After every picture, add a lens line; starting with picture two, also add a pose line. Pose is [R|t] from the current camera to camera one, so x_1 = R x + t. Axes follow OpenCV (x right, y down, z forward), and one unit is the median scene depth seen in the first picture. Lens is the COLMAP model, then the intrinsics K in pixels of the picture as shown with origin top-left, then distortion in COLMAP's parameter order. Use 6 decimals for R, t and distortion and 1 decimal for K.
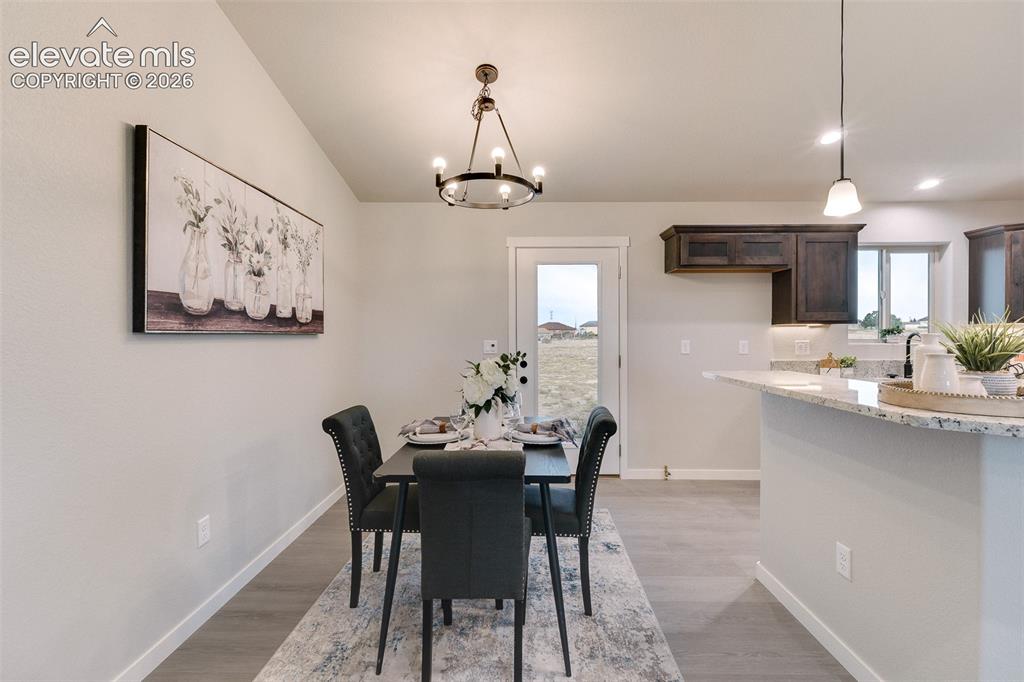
lens RADIAL K [[443.9, 0, 514.7], [0, 443.9, 318.5], [0, 0, 1]] dist [-0.000441, -0.000171]
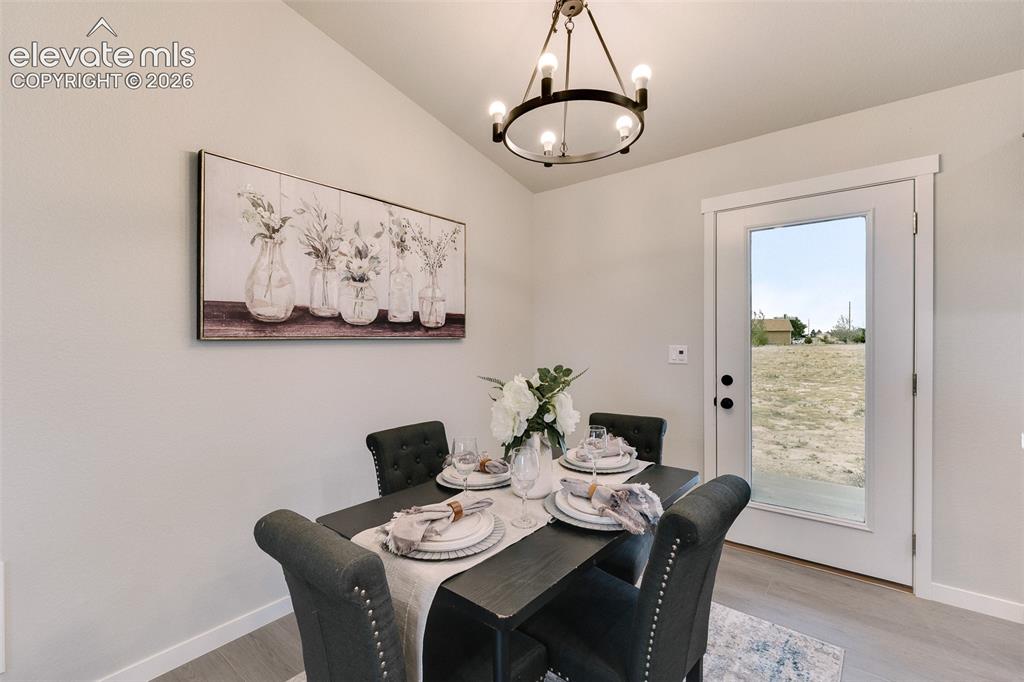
lens RADIAL K [[442.7, 0, 510.4], [0, 442.7, 335.3], [0, 0, 1]] dist [0.000703, -0.000617]
pose [[0.783928, -0.009602, -0.620777, 0.309539], [0.029340, 0.999336, 0.021593, 0.014254], [0.620158, -0.035140, 0.783689, 0.427928]]
